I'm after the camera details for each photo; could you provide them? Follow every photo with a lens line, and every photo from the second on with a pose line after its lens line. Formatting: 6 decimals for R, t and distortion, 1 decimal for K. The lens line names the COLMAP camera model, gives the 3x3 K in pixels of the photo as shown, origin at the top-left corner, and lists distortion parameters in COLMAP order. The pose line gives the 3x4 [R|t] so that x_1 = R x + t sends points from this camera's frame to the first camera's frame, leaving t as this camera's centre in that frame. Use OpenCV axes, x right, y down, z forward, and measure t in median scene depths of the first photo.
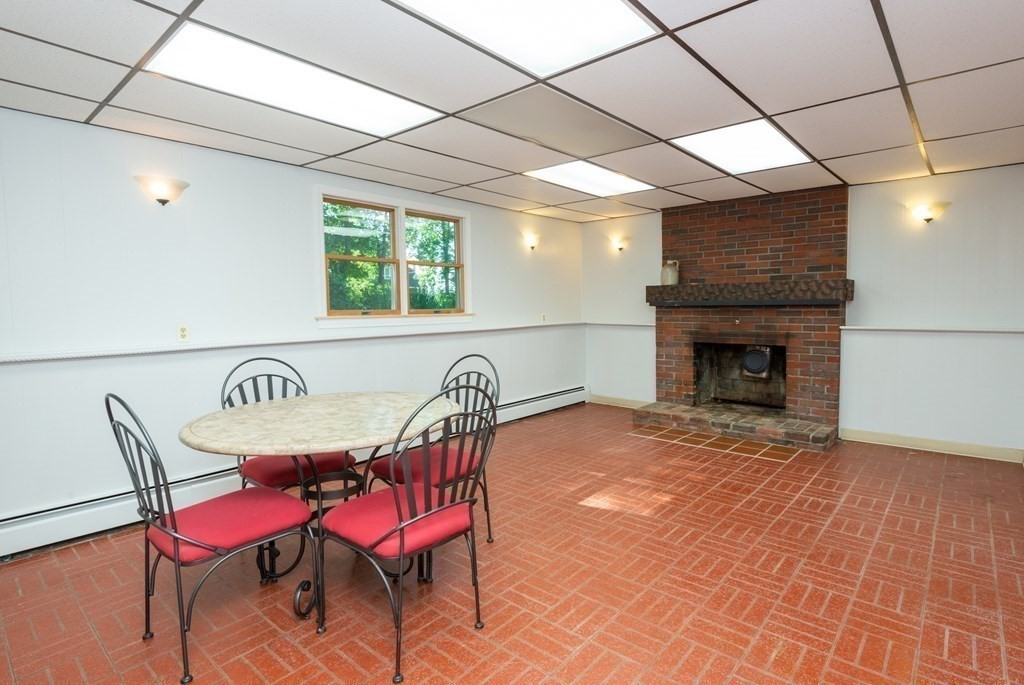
lens RADIAL K [[524.7, 0, 512.8], [0, 524.7, 344.6], [0, 0, 1]] dist [0.021653, -0.002139]
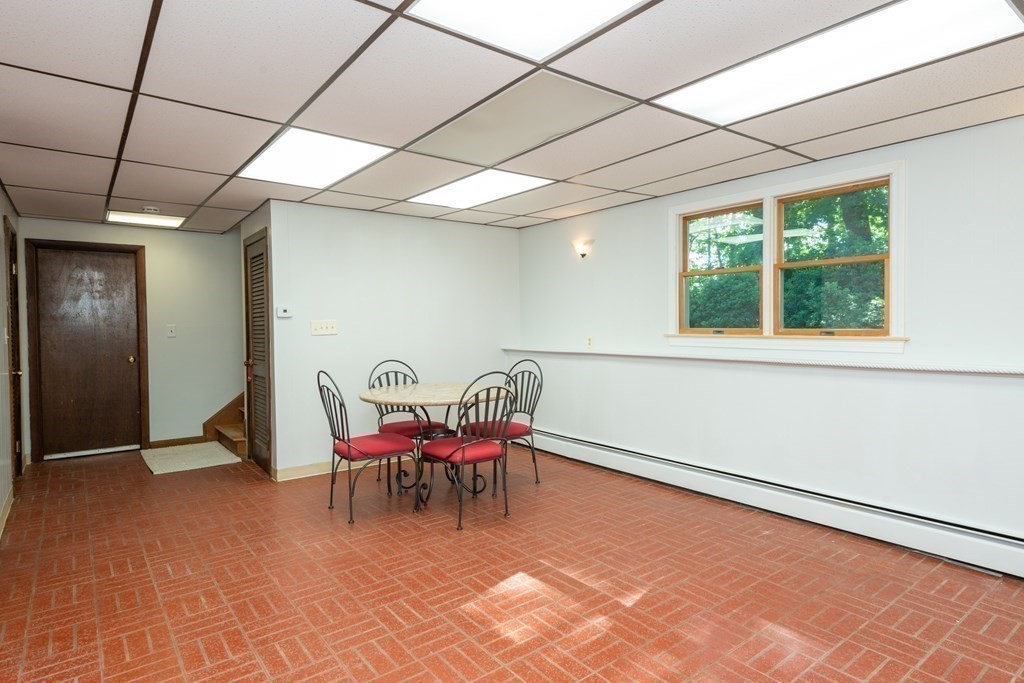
lens RADIAL K [[564.3, 0, 513.5], [0, 564.3, 338.2], [0, 0, 1]] dist [0.028352, 0.002493]
pose [[-0.198693, 0.036532, -0.979381, 1.118199], [-0.065580, 0.996570, 0.050478, -0.115095], [0.977865, 0.074257, -0.195616, 1.303451]]
